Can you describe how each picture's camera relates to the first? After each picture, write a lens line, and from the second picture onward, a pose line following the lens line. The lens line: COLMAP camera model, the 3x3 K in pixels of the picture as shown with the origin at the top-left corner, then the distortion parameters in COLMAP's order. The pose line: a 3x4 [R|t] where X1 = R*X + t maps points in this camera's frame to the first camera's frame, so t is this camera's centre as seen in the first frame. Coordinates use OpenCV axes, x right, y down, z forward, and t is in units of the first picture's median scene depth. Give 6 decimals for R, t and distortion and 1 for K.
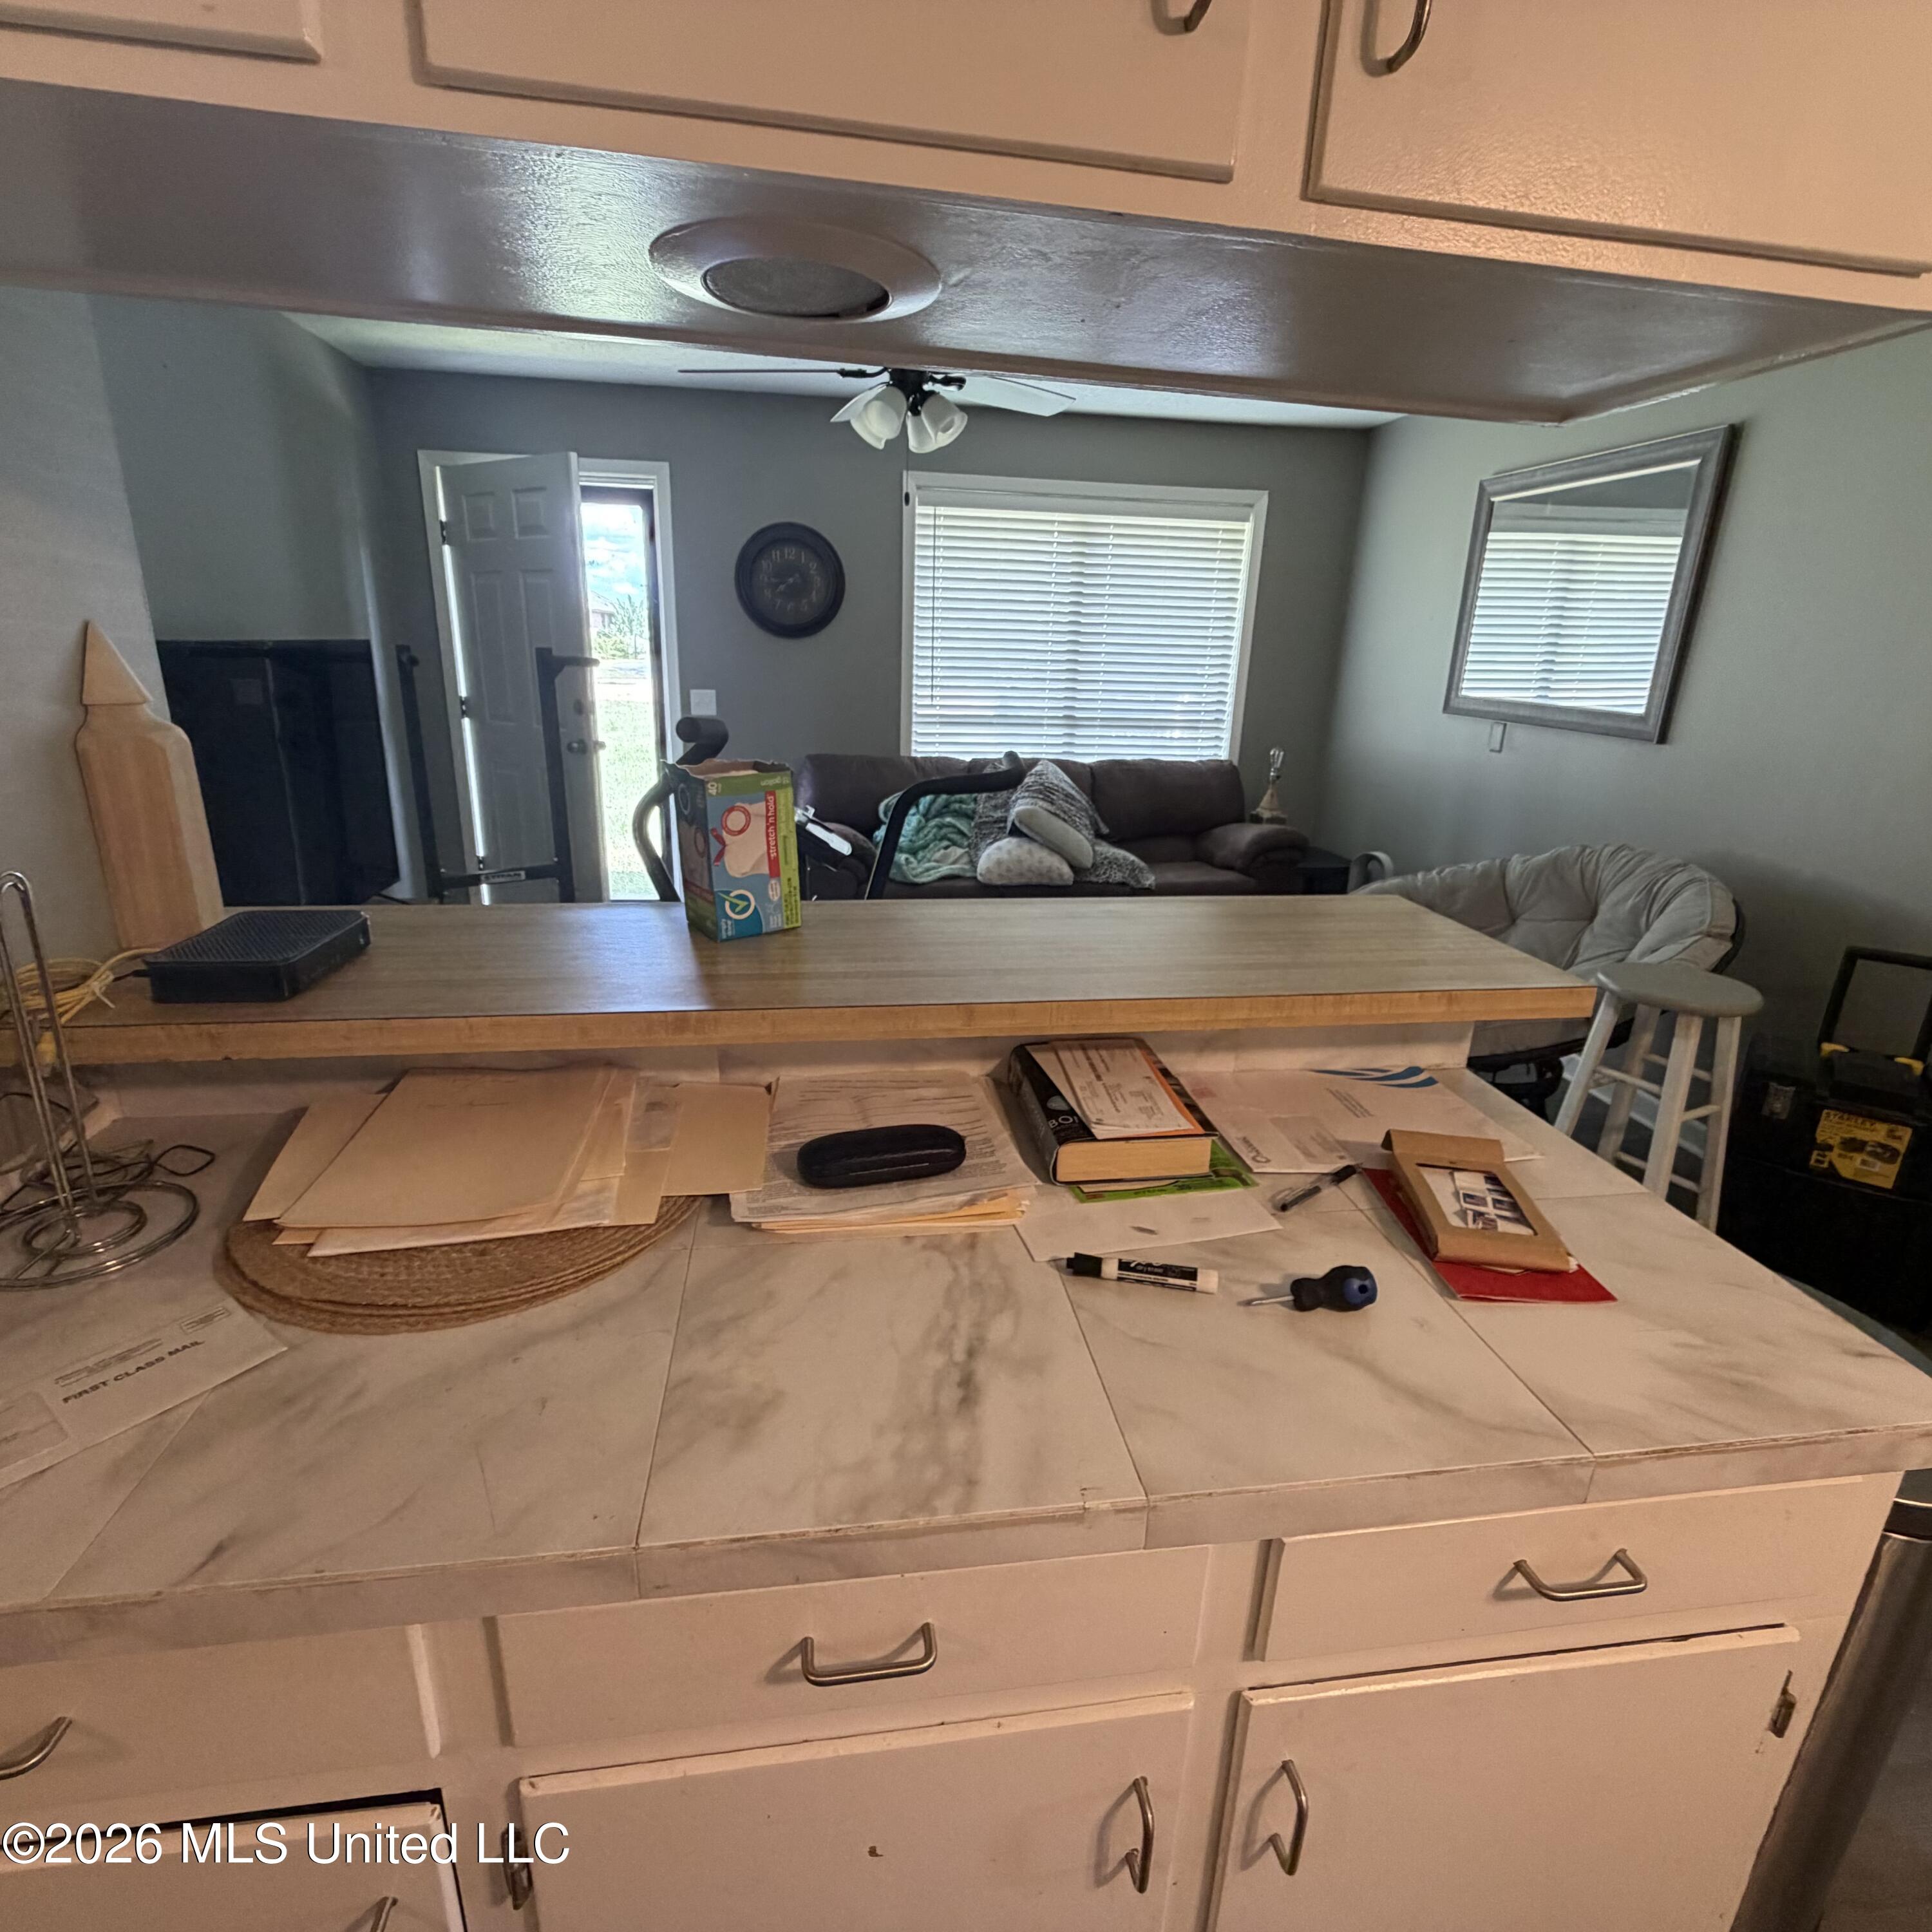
lens RADIAL K [[1035.8, 0, 964.6], [0, 1035.8, 967.8], [0, 0, 1]] dist [0.005549, 0.000099]
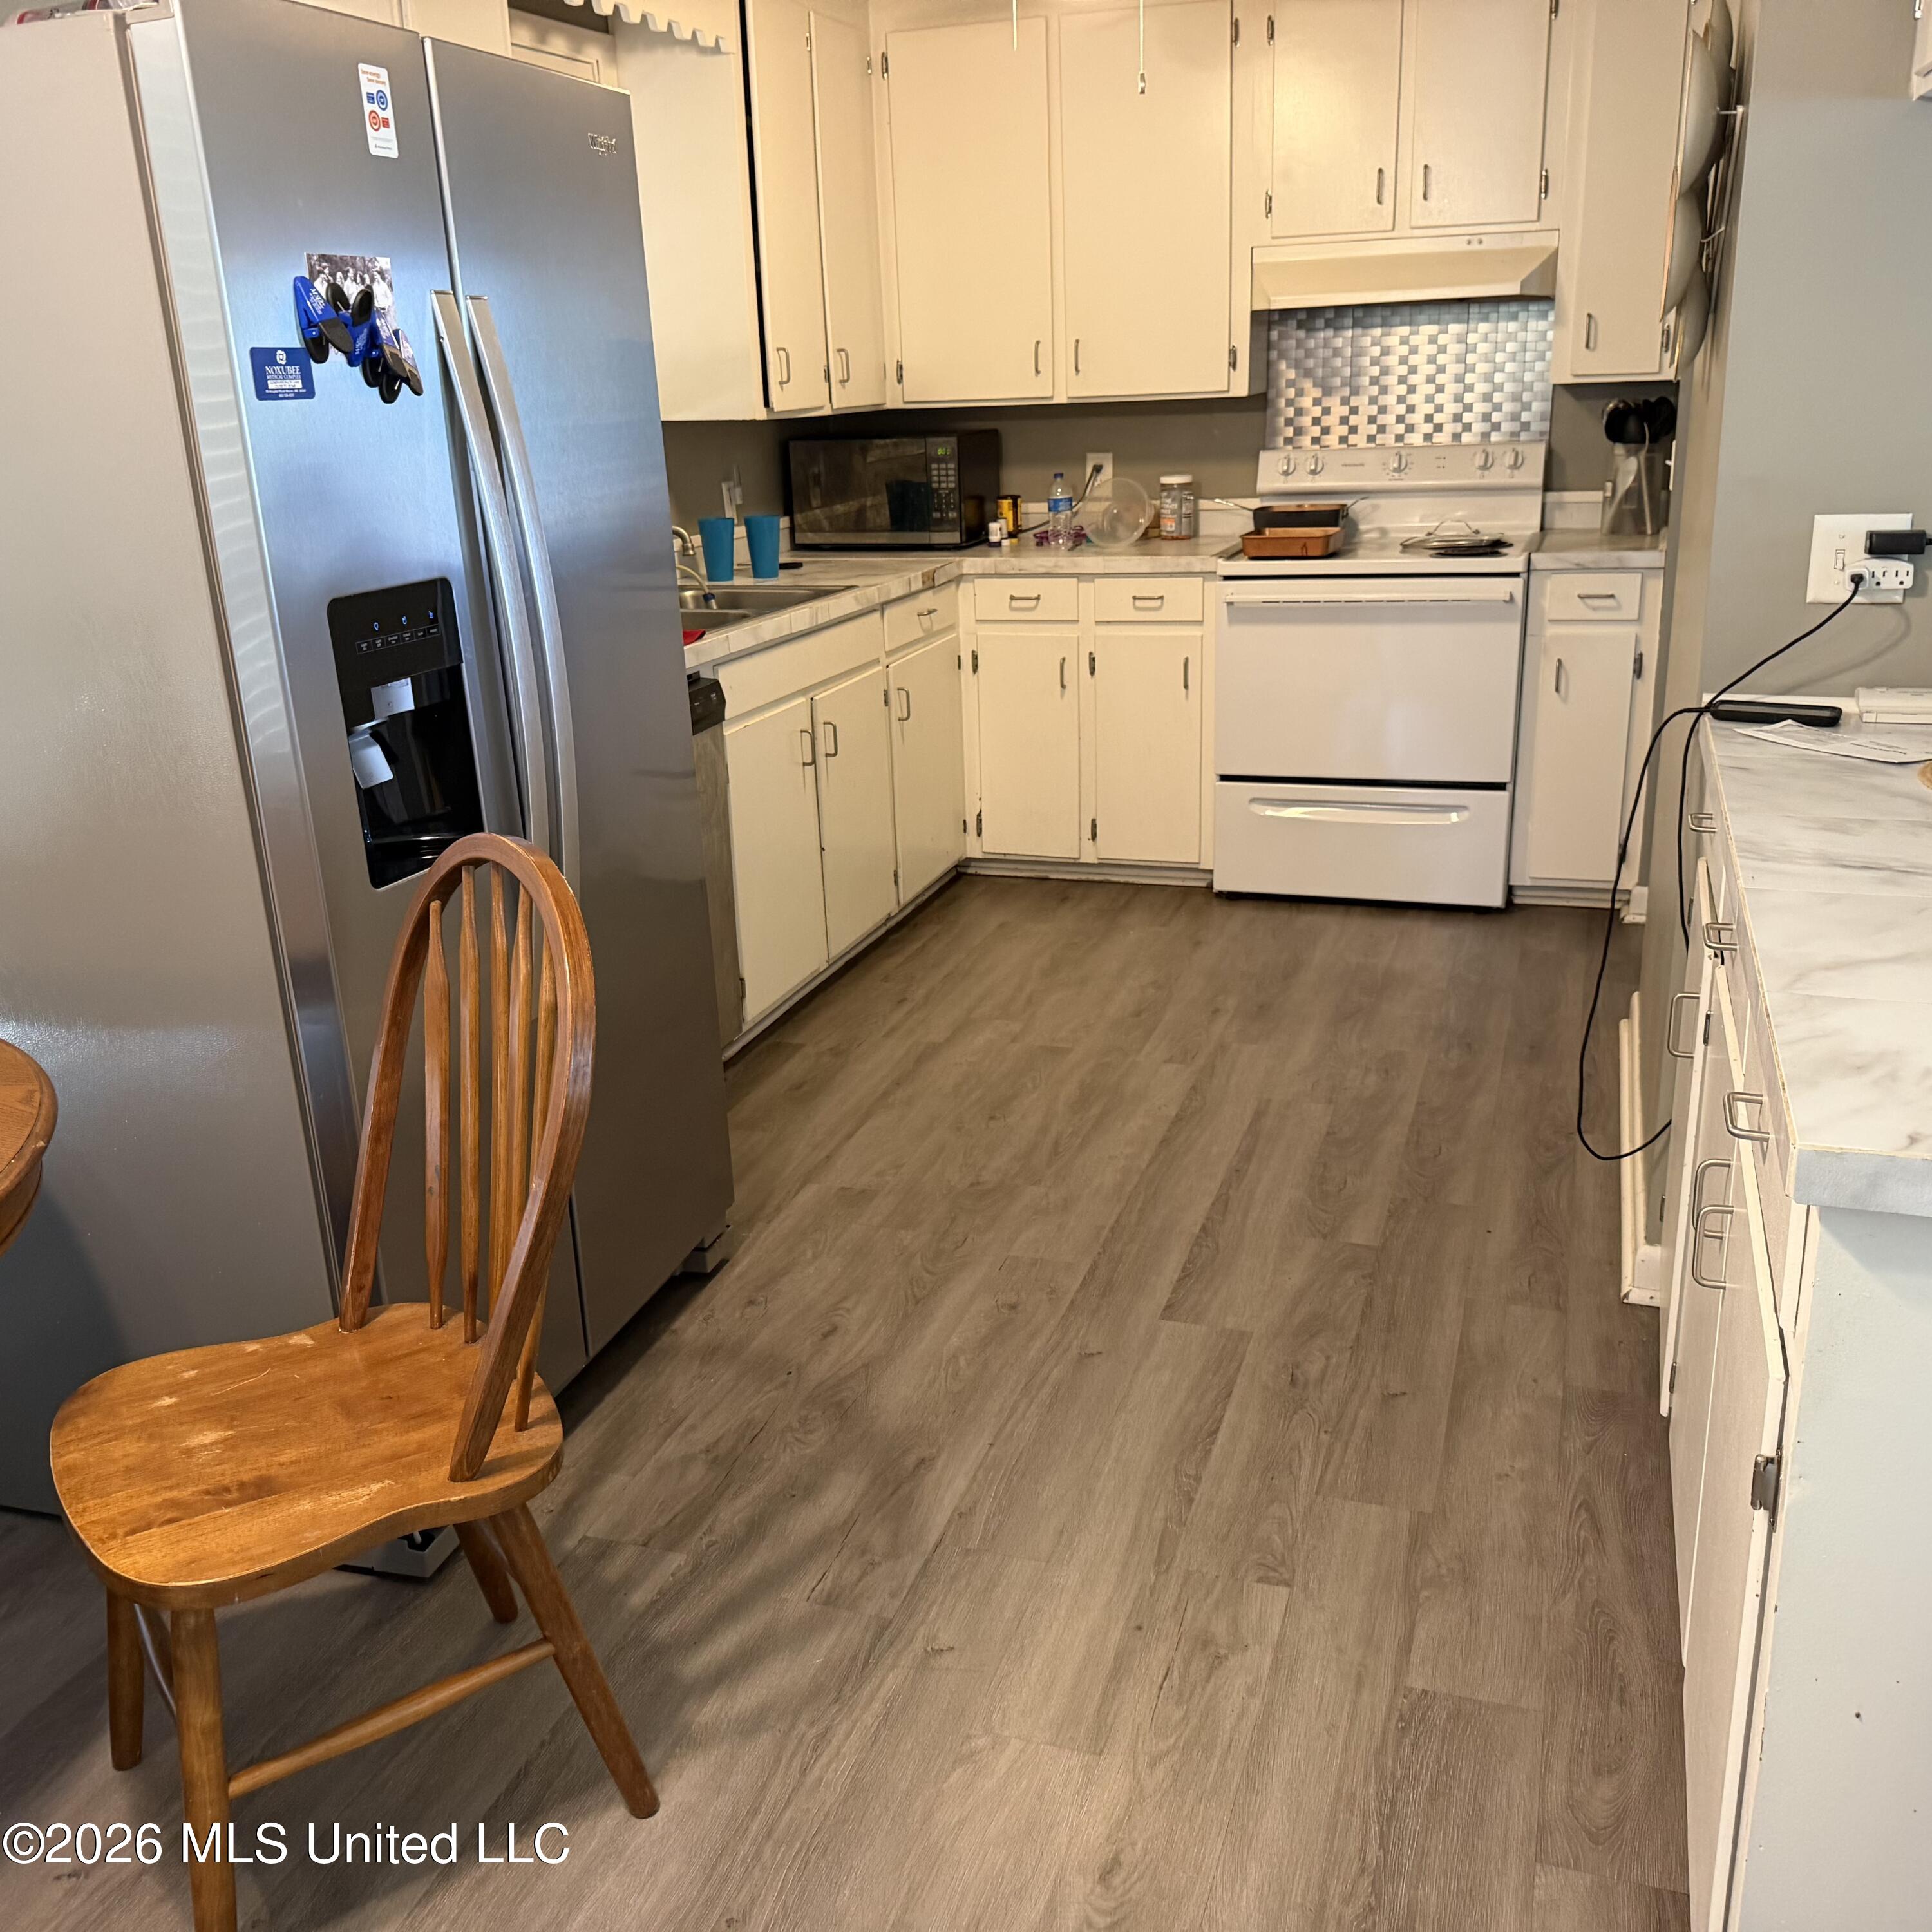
lens RADIAL K [[1820.8, 0, 964.6], [0, 1820.8, 970.0], [0, 0, 1]] dist [0.006924, 0.000000]
pose [[-0.453237, 0.266723, -0.850550, 2.536588], [-0.253251, 0.876334, 0.409760, -0.145968], [0.854658, 0.401121, -0.329639, 0.835982]]
